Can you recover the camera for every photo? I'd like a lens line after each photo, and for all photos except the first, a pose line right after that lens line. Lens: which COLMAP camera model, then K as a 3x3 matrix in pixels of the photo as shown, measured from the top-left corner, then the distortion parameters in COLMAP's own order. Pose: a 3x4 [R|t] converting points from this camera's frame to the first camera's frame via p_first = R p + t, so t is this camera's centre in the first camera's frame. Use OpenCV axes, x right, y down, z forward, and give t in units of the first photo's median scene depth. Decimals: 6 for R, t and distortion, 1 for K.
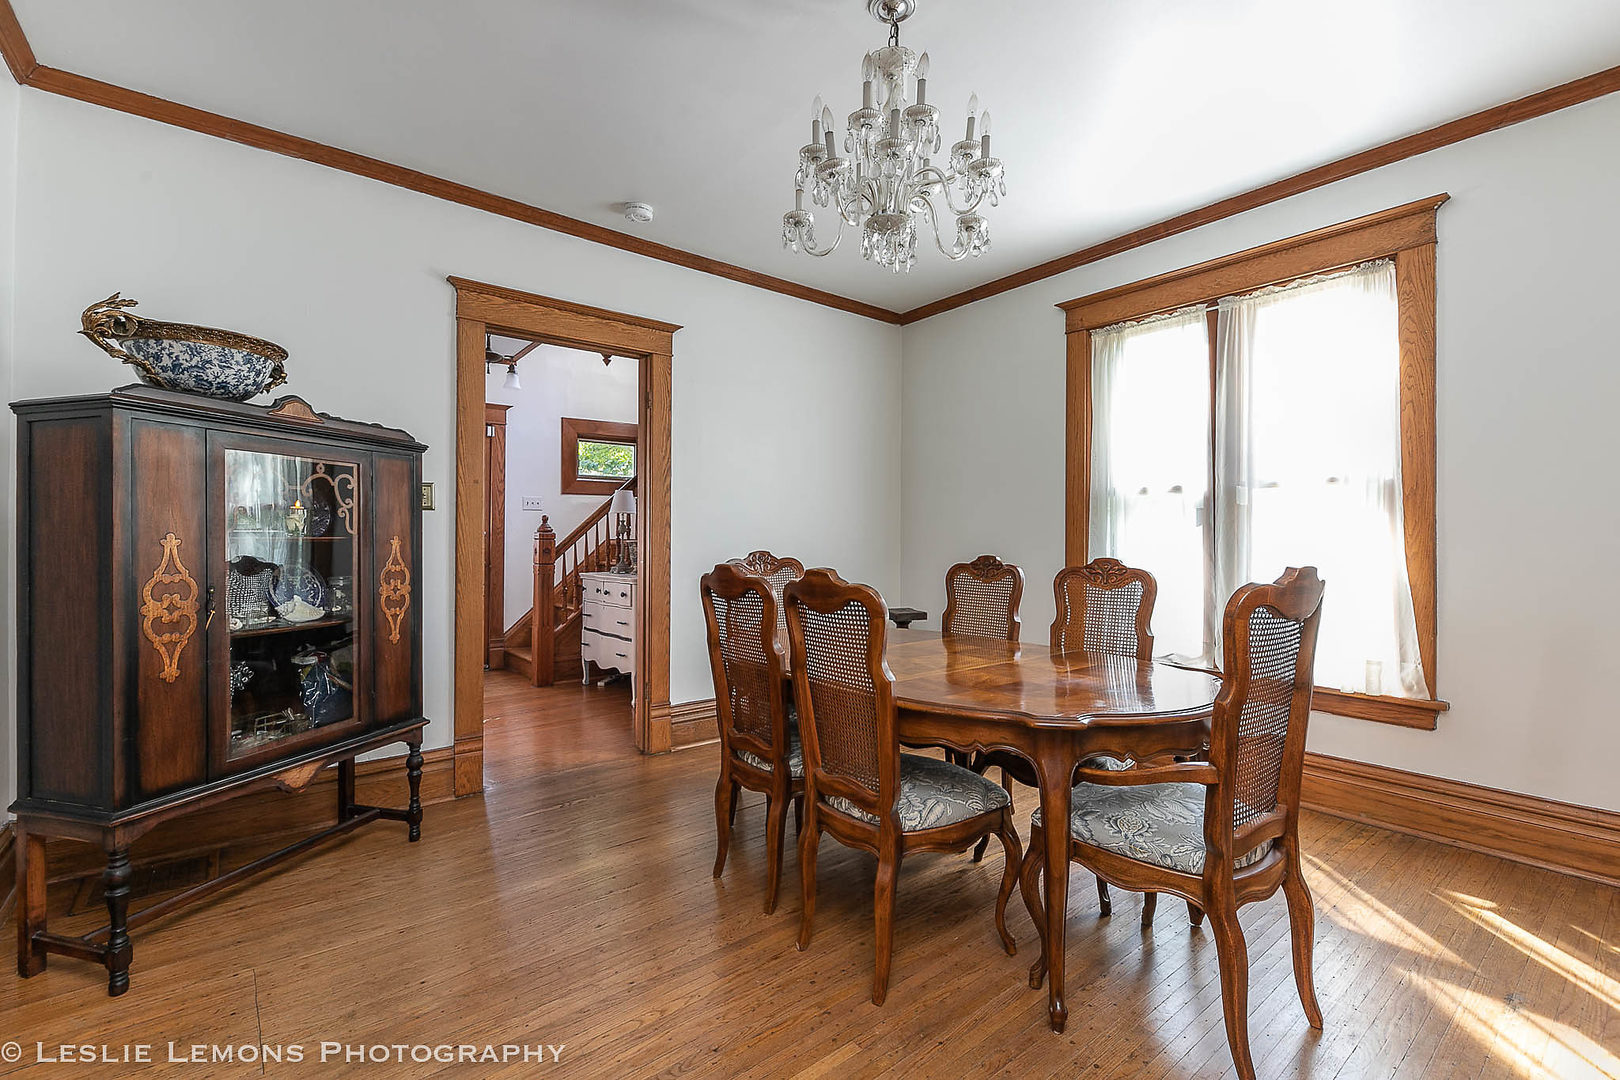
lens RADIAL K [[697.5, 0, 803.7], [0, 697.5, 542.0], [0, 0, 1]] dist [0.006056, -0.000489]
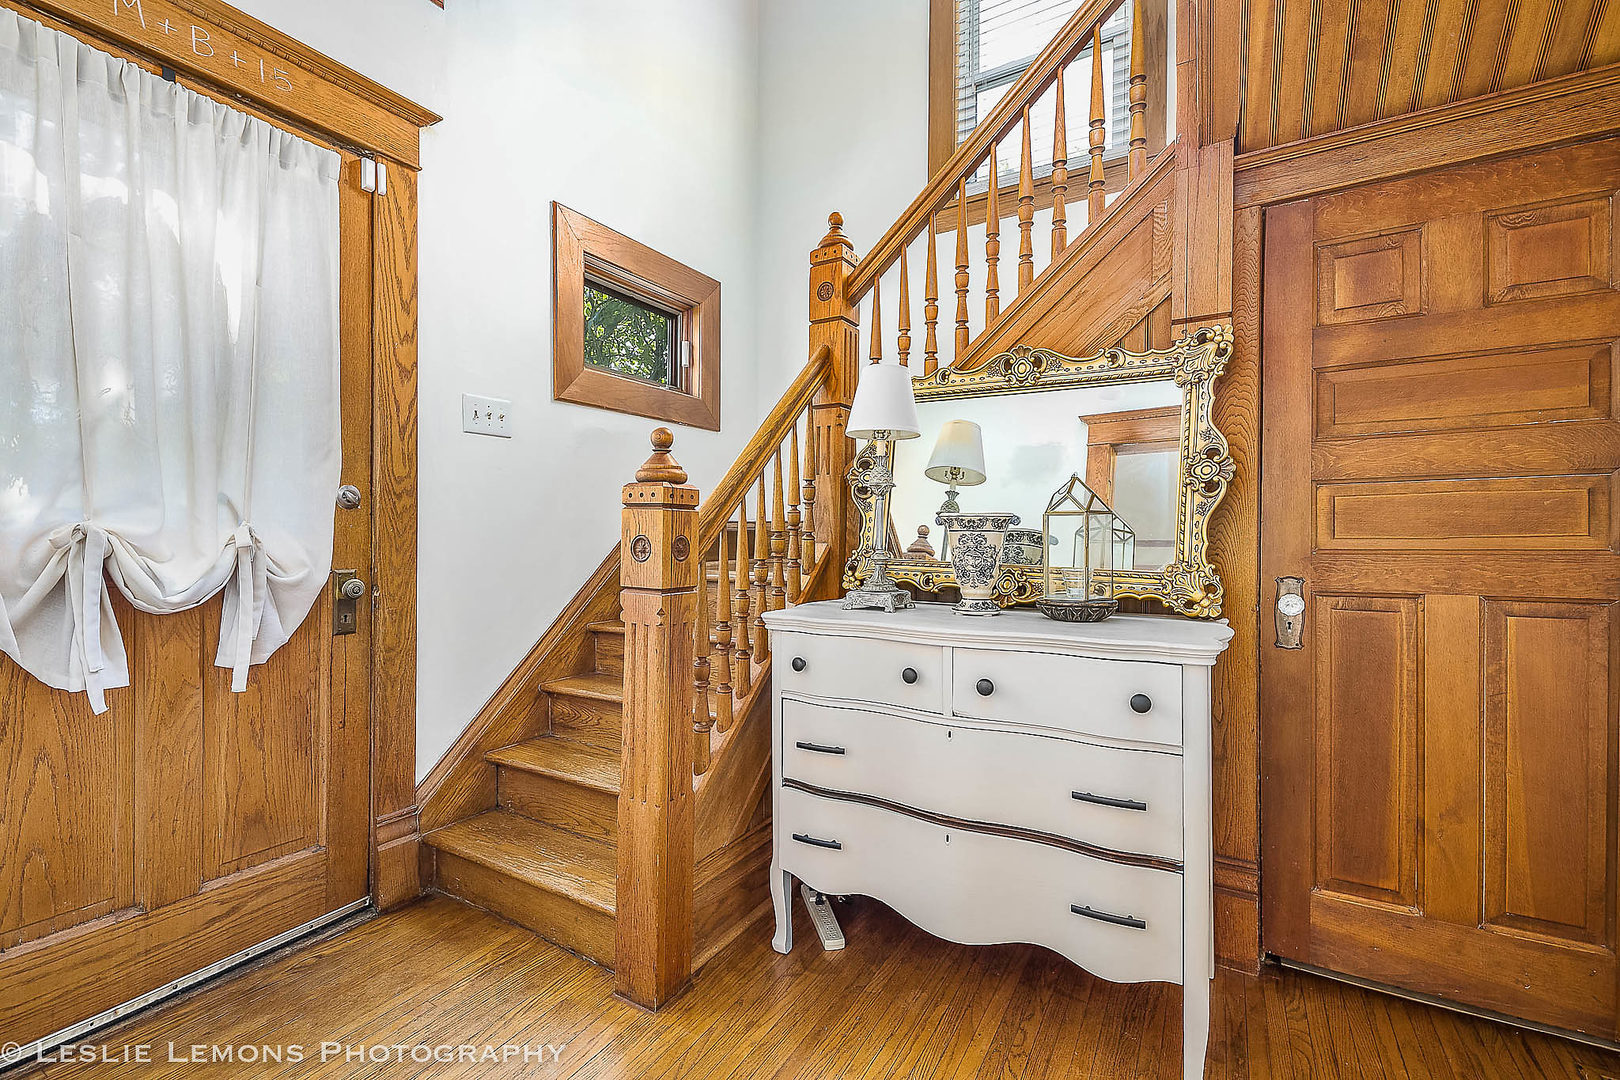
lens RADIAL K [[697.5, 0, 808.3], [0, 697.5, 537.9], [0, 0, 1]] dist [0.006056, -0.000489]
pose [[0.933102, 0.000055, 0.359613, -0.425435], [-0.001258, 0.999994, 0.003110, 0.008746], [-0.359610, -0.003354, 0.933096, 0.701605]]
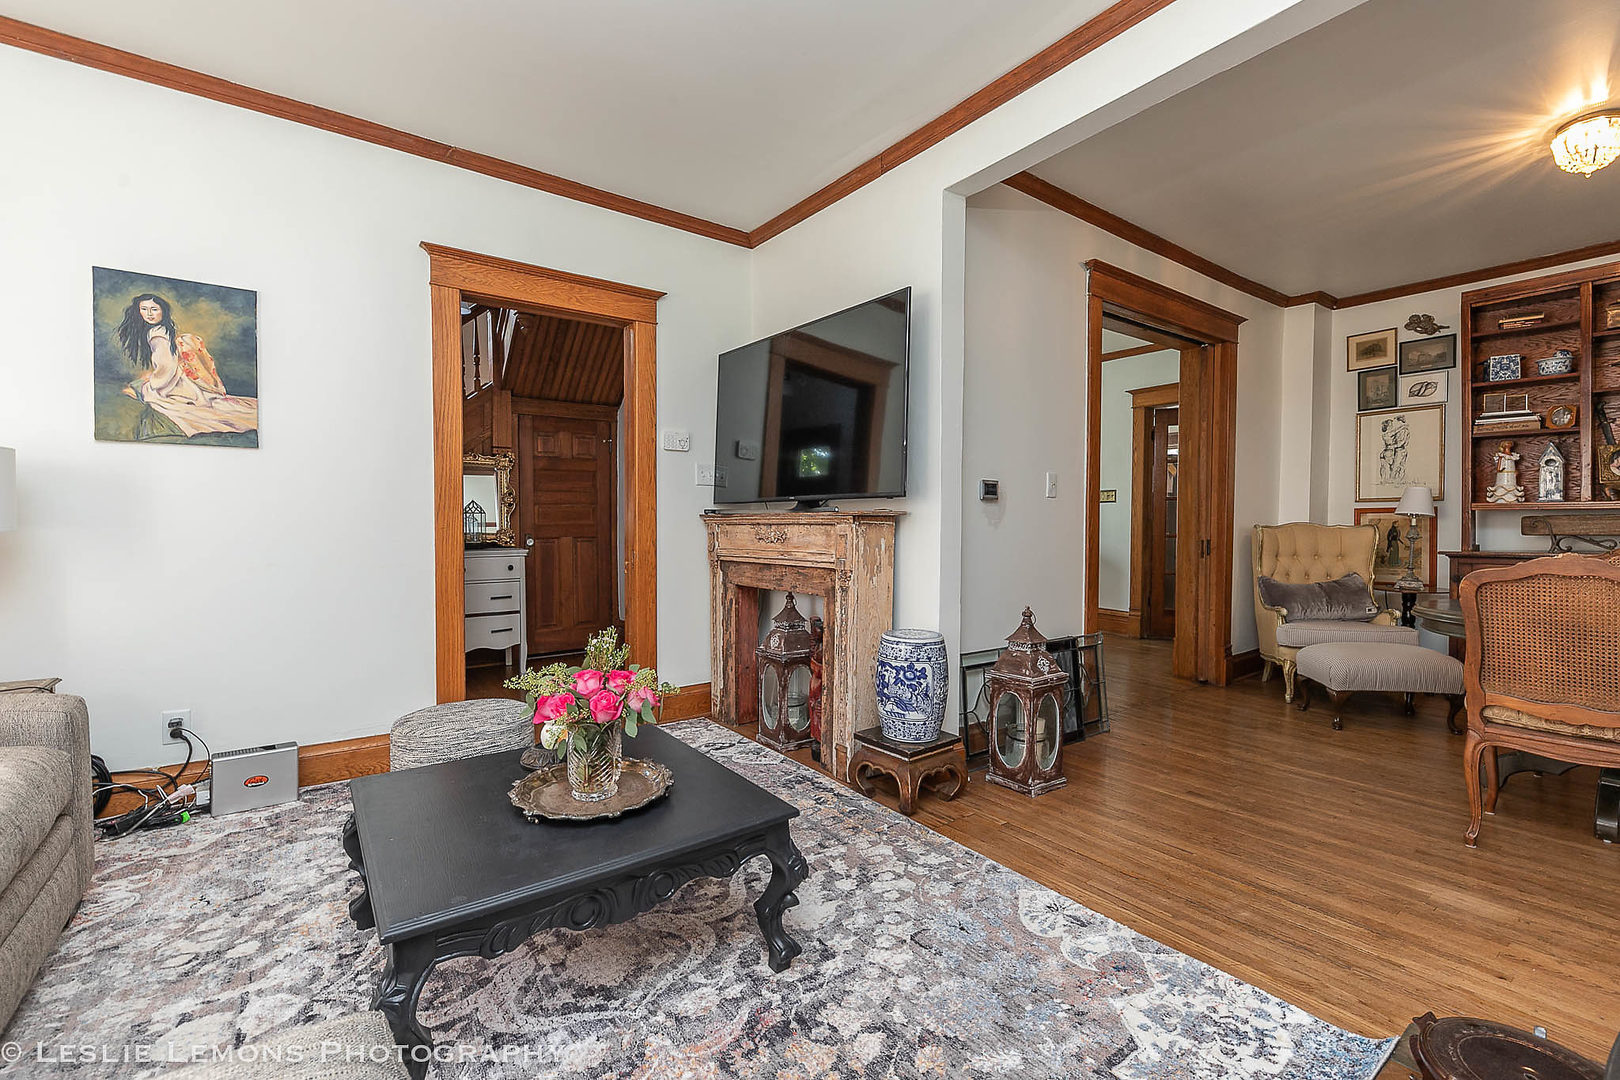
lens RADIAL K [[697.5, 0, 807.1], [0, 697.5, 534.8], [0, 0, 1]] dist [0.006056, -0.000489]
pose [[0.037550, -0.019178, 0.999111, -1.094057], [0.002950, 0.999814, 0.019081, 0.010308], [-0.999290, 0.002231, 0.037599, 0.480874]]
